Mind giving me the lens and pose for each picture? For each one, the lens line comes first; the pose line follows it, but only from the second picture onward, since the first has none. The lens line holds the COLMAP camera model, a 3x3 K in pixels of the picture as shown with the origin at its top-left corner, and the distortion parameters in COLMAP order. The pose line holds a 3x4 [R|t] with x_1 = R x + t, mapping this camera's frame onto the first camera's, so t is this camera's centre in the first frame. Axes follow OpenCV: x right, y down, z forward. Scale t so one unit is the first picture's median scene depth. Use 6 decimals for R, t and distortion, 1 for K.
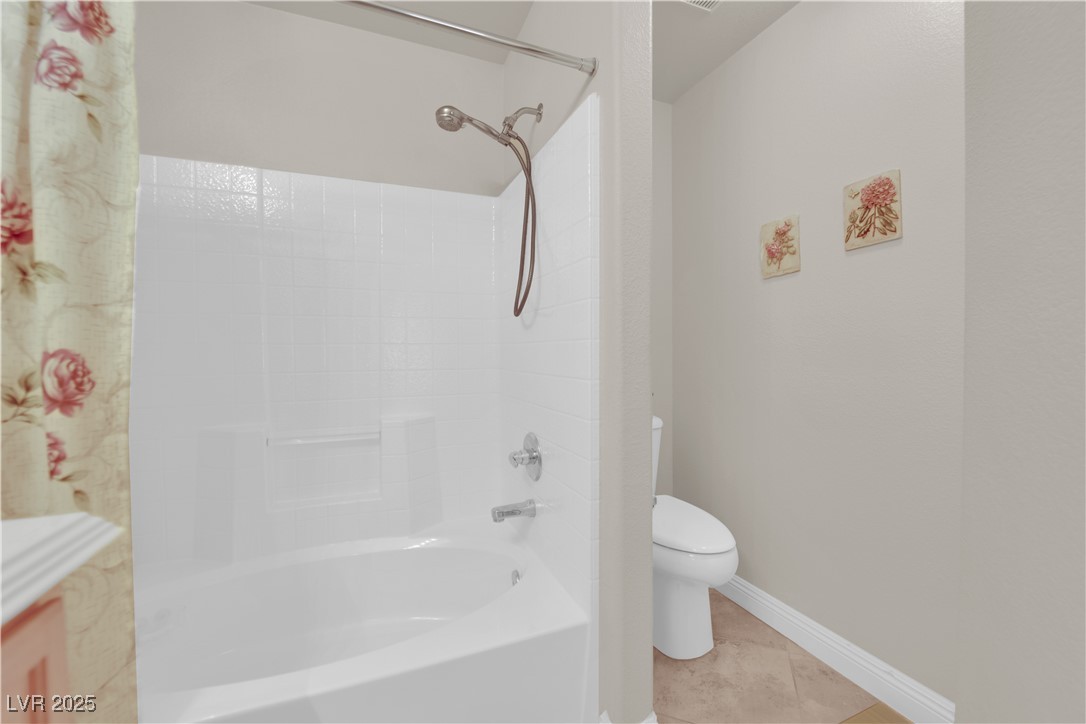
lens RADIAL K [[444.4, 0, 548.5], [0, 444.4, 360.4], [0, 0, 1]] dist [-0.012831, -0.000386]
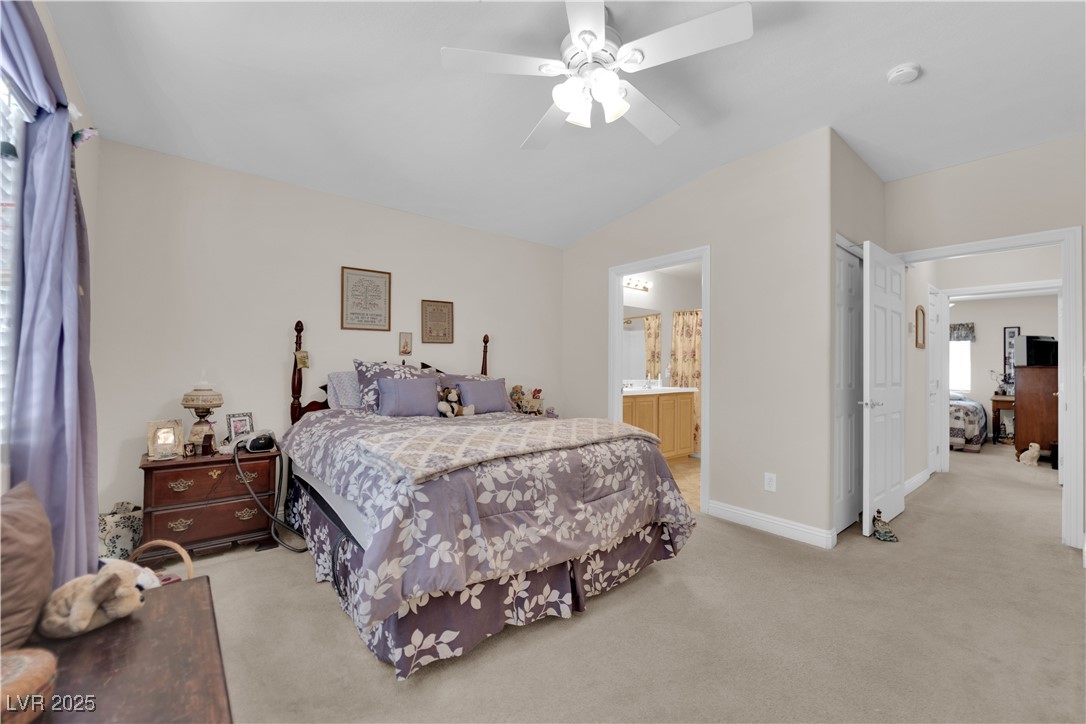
lens RADIAL K [[444.4, 0, 550.5], [0, 444.4, 362.9], [0, 0, 1]] dist [-0.012831, -0.000386]
pose [[0.311649, -0.002585, -0.950194, 5.210779], [-0.036327, 0.999233, -0.014633, 0.049624], [0.949503, 0.039078, 0.311316, -3.681138]]
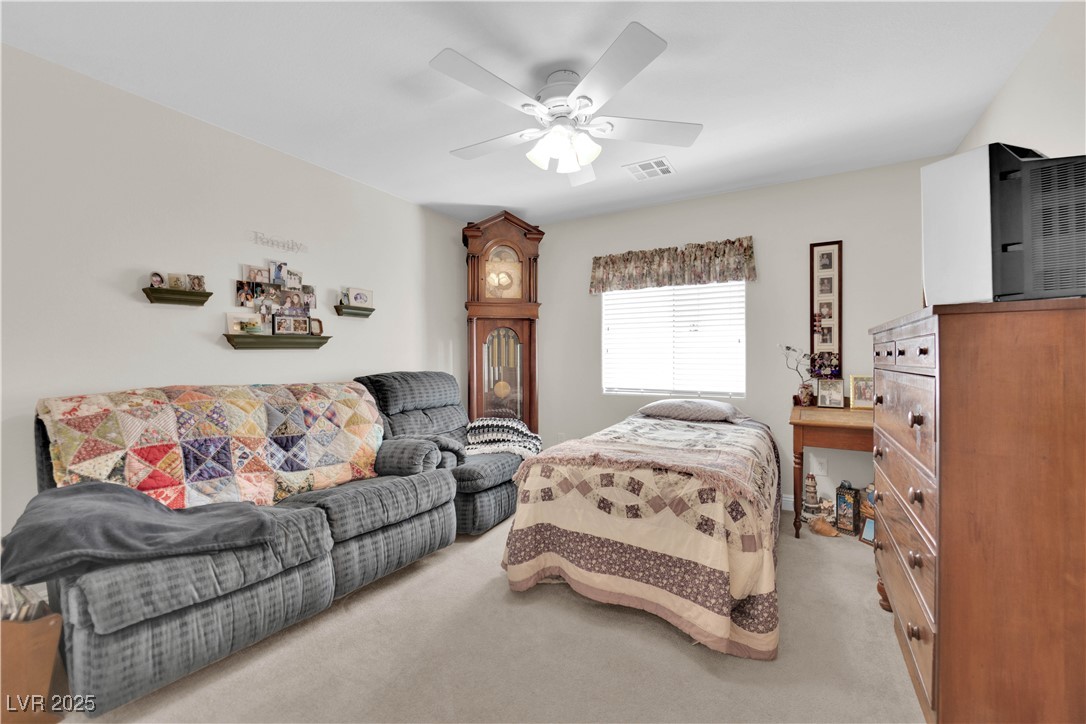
lens RADIAL K [[444.4, 0, 535.4], [0, 444.4, 360.2], [0, 0, 1]] dist [-0.012831, -0.000386]
pose [[0.594318, 0.003175, -0.804224, 0.707497], [-0.016513, 0.999830, -0.008257, -0.092927], [0.804060, 0.018188, 0.594269, 4.741587]]
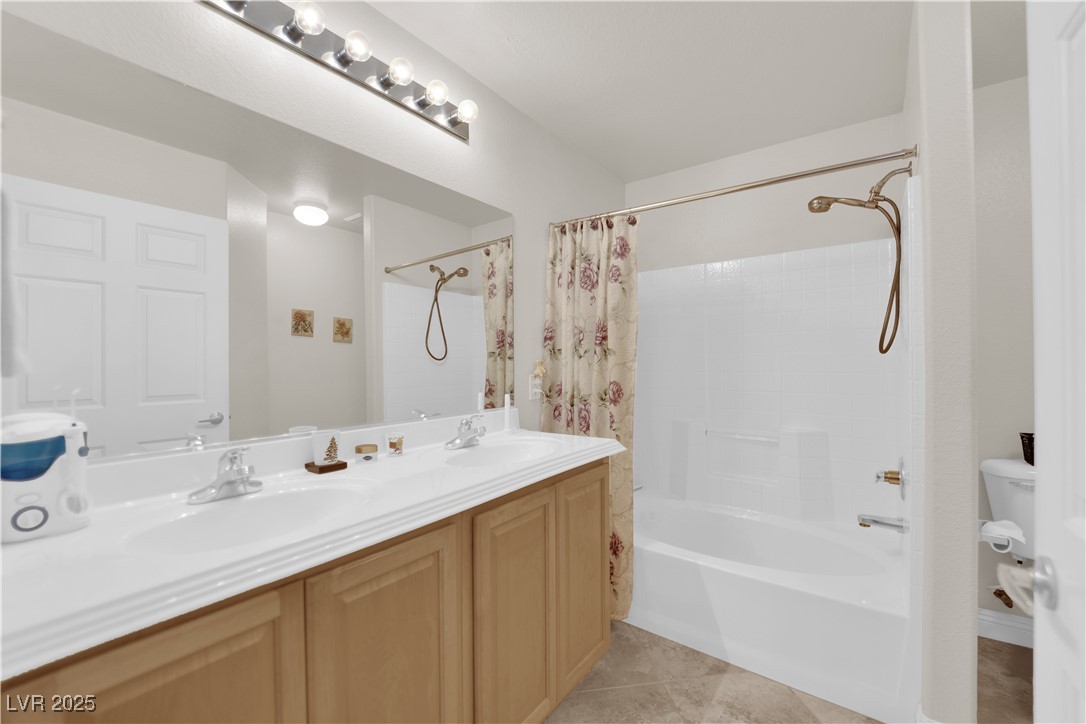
lens RADIAL K [[444.4, 0, 543.9], [0, 444.4, 361.7], [0, 0, 1]] dist [-0.012831, -0.000386]
pose [[0.510188, 0.000377, -0.860063, 0.959802], [-0.016178, 0.999827, -0.009159, -0.107688], [0.859911, 0.018587, 0.510106, -0.724041]]
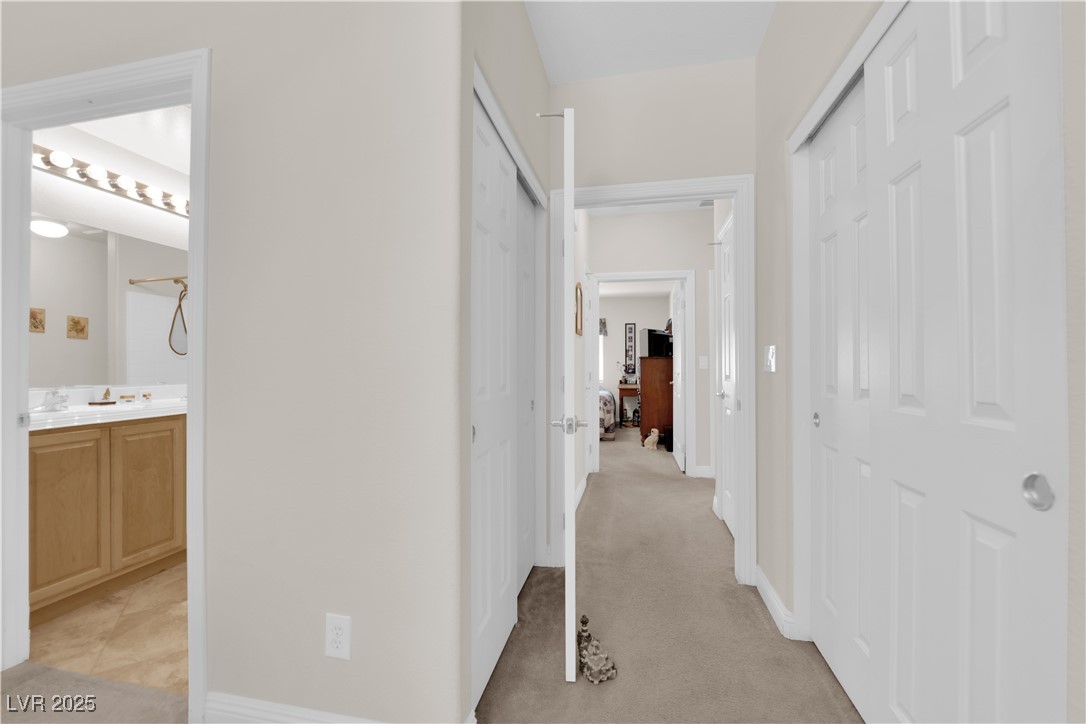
lens RADIAL K [[444.4, 0, 539.3], [0, 444.4, 361.4], [0, 0, 1]] dist [-0.012831, -0.000386]
pose [[0.826155, -0.002306, -0.563438, 3.534098], [-0.014706, 0.999563, -0.025654, 0.016404], [0.563251, 0.029480, 0.825760, -1.428204]]
